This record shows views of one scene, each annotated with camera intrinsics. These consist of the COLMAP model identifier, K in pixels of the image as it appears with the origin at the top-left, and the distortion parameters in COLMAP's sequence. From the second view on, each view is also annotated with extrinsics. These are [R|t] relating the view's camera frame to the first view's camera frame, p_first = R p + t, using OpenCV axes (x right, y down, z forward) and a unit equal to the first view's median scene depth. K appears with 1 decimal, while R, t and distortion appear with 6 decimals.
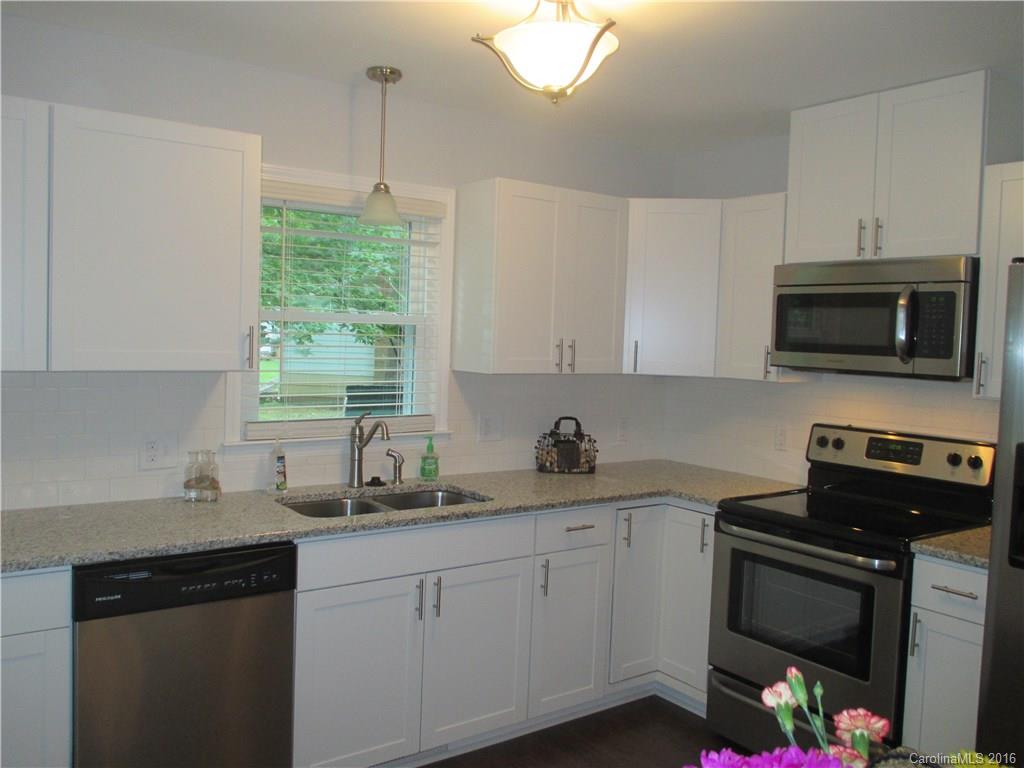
lens RADIAL K [[859.7, 0, 510.9], [0, 859.7, 381.9], [0, 0, 1]] dist [-0.014777, 0.001942]
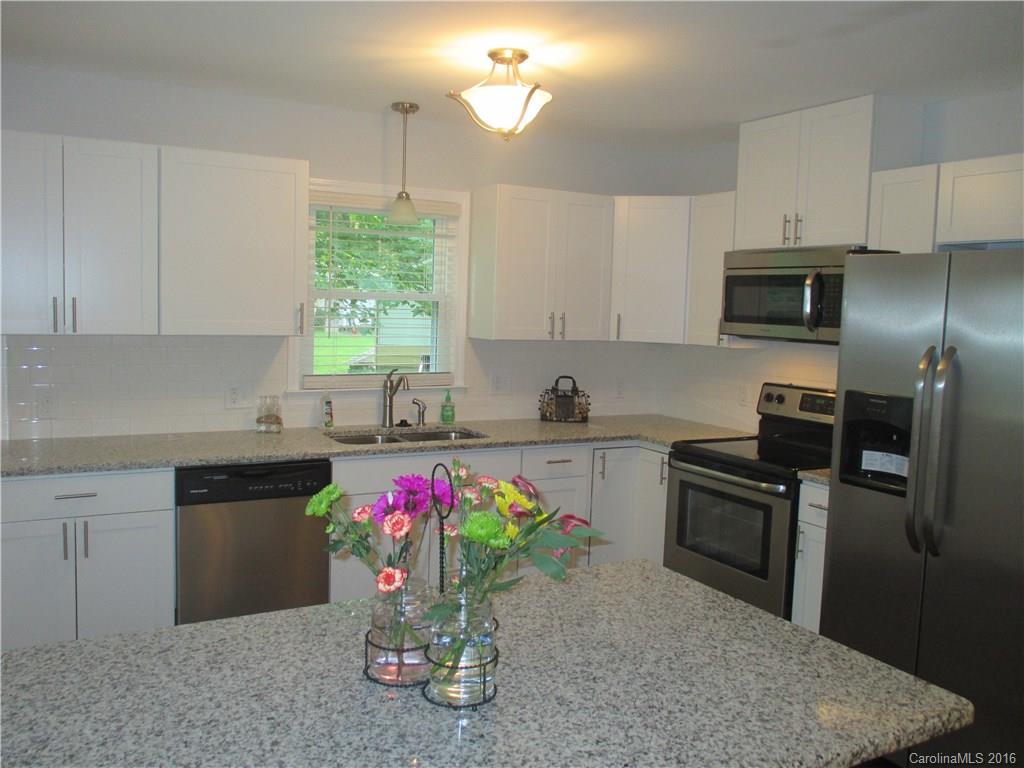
lens RADIAL K [[859.7, 0, 512.7], [0, 859.7, 384.4], [0, 0, 1]] dist [-0.014777, 0.001942]
pose [[0.993136, 0.009182, -0.116602, 0.161997], [-0.005304, 0.999424, 0.033521, 0.014174], [0.116842, -0.032672, 0.992613, -0.269630]]
